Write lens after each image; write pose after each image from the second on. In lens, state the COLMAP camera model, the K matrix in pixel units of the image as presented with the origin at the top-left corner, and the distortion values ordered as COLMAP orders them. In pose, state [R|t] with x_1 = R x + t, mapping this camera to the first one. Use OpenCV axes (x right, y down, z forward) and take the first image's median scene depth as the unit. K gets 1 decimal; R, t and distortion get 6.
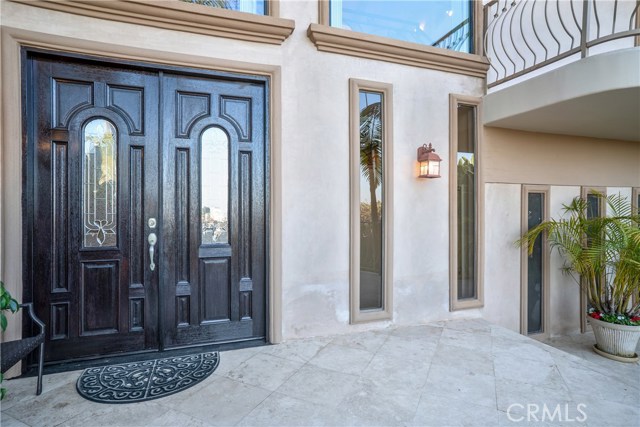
lens RADIAL K [[337.0, 0, 320.9], [0, 337.0, 224.1], [0, 0, 1]] dist [-0.002811, 0.000271]
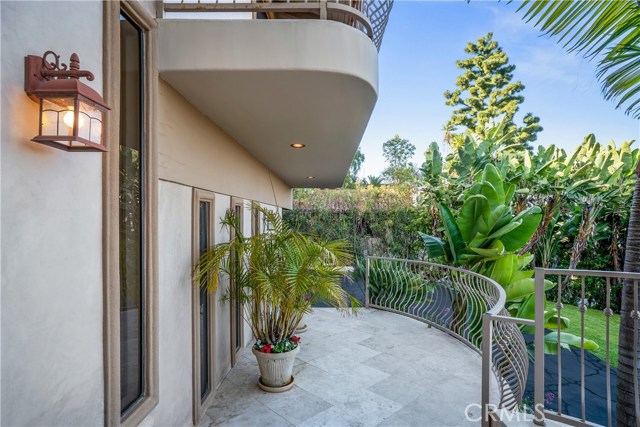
lens RADIAL K [[337.0, 0, 320.9], [0, 337.0, 224.1], [0, 0, 1]] dist [-0.002811, 0.000271]
pose [[0.370038, -0.008577, 0.928977, 0.076914], [0.018339, 0.999830, 0.001926, -0.047787], [-0.928835, 0.016323, 0.370133, 0.574055]]
